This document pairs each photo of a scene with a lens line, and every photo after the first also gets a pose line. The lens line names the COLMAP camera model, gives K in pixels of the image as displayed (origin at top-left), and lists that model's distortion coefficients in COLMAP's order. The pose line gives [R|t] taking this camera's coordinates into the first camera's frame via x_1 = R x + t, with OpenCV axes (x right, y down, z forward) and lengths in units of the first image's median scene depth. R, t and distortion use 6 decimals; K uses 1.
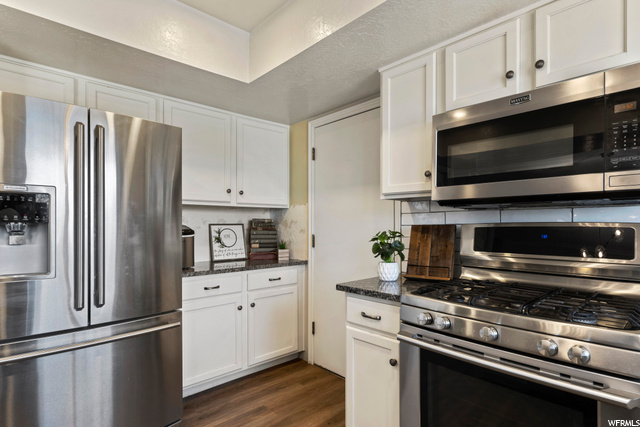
lens RADIAL K [[333.9, 0, 318.6], [0, 333.9, 226.7], [0, 0, 1]] dist [-0.002541, -0.000729]
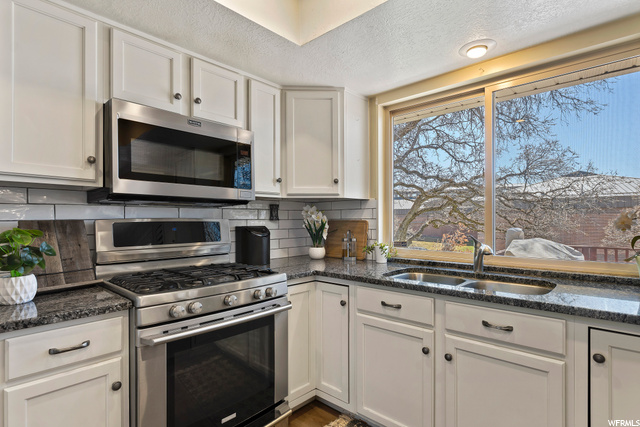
lens RADIAL K [[331.9, 0, 319.8], [0, 331.9, 221.4], [0, 0, 1]] dist [-0.000365, -0.000324]
pose [[-0.095755, -0.002534, 0.995402, -0.544309], [0.007854, 0.999964, 0.003301, -0.000546], [-0.995374, 0.008134, -0.095732, 0.483798]]
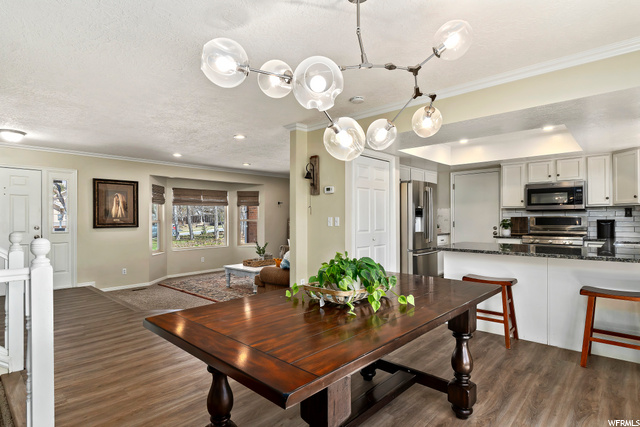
lens RADIAL K [[336.9, 0, 320.0], [0, 336.9, 213.5], [0, 0, 1]] dist [0.000681, 0.000059]
pose [[0.994793, -0.004969, 0.101791, -1.879290], [0.006711, 0.999837, -0.016771, 0.001909], [-0.101691, 0.017367, 0.994664, -1.969507]]
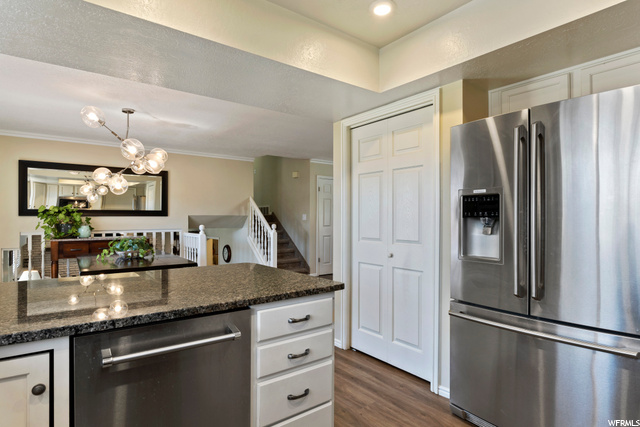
lens RADIAL K [[342.0, 0, 320.0], [0, 342.0, 213.5], [0, 0, 1]] dist [-0.033756, -0.000116]
pose [[-0.073115, -0.016273, -0.997191, 0.377639], [-0.003657, 0.999865, -0.016048, -0.002714], [0.997317, 0.002473, -0.073165, 0.389670]]
